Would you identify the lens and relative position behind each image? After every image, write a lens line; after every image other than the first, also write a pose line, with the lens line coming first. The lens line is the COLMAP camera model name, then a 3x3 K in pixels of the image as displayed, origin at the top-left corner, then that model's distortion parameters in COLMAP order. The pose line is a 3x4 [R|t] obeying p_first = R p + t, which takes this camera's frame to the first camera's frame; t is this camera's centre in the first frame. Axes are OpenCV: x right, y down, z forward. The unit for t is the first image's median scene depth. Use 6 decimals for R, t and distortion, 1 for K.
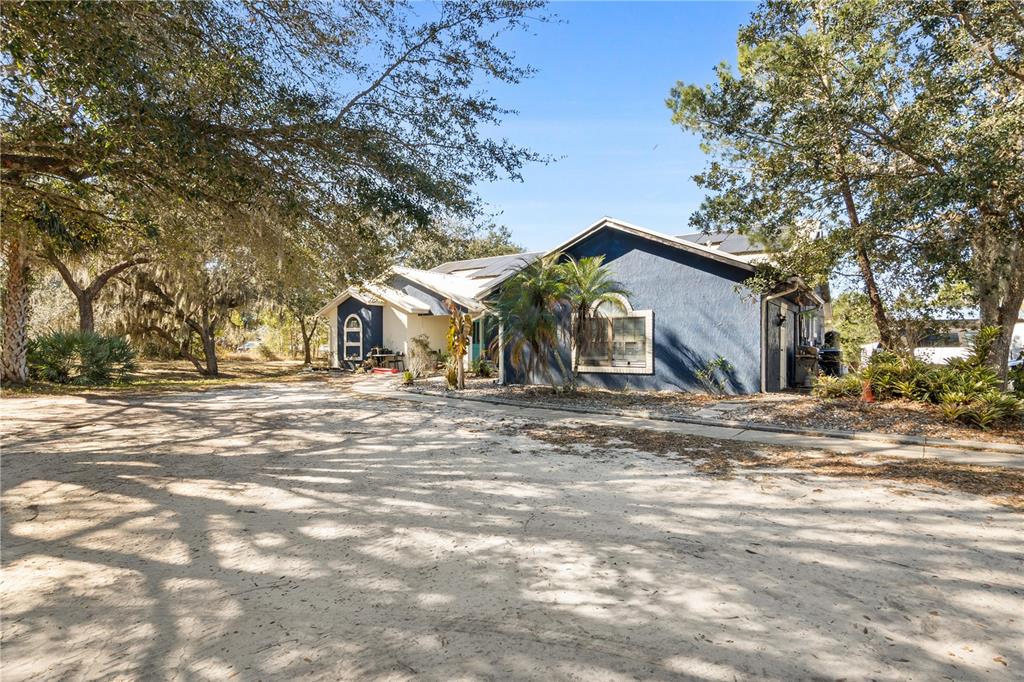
lens RADIAL K [[526.0, 0, 513.0], [0, 526.0, 340.5], [0, 0, 1]] dist [0.000587, 0.000010]
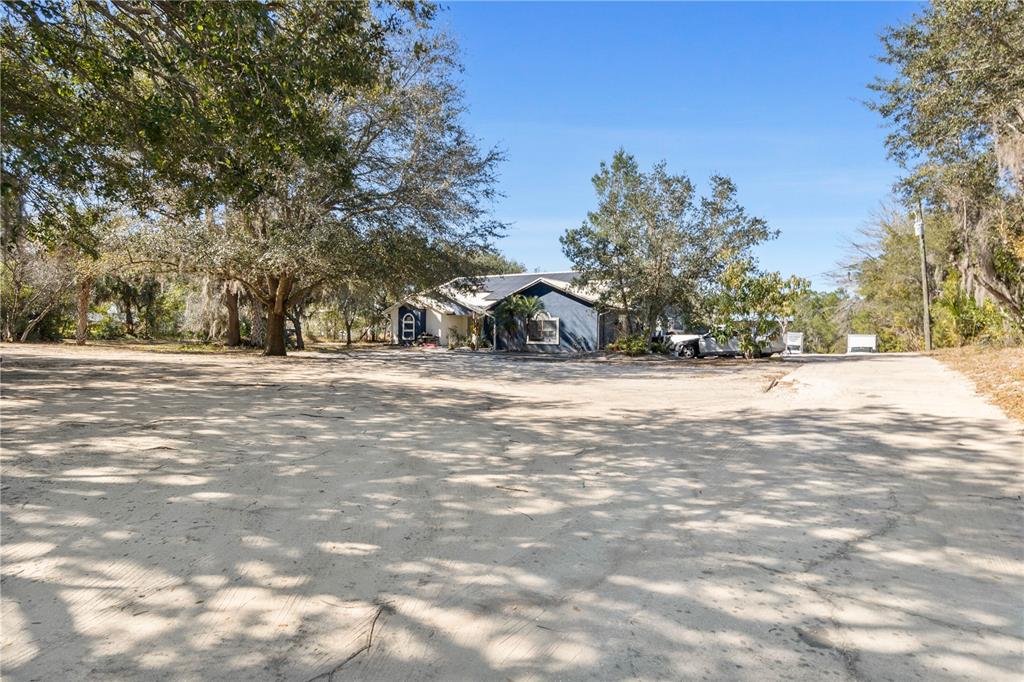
lens RADIAL K [[526.0, 0, 511.0], [0, 526.0, 341.3], [0, 0, 1]] dist [0.000587, 0.000010]
pose [[0.999443, 0.026042, 0.020850, -0.001514], [-0.026234, 0.999615, 0.009025, 0.019282], [-0.020606, -0.009567, 0.999742, -0.776955]]
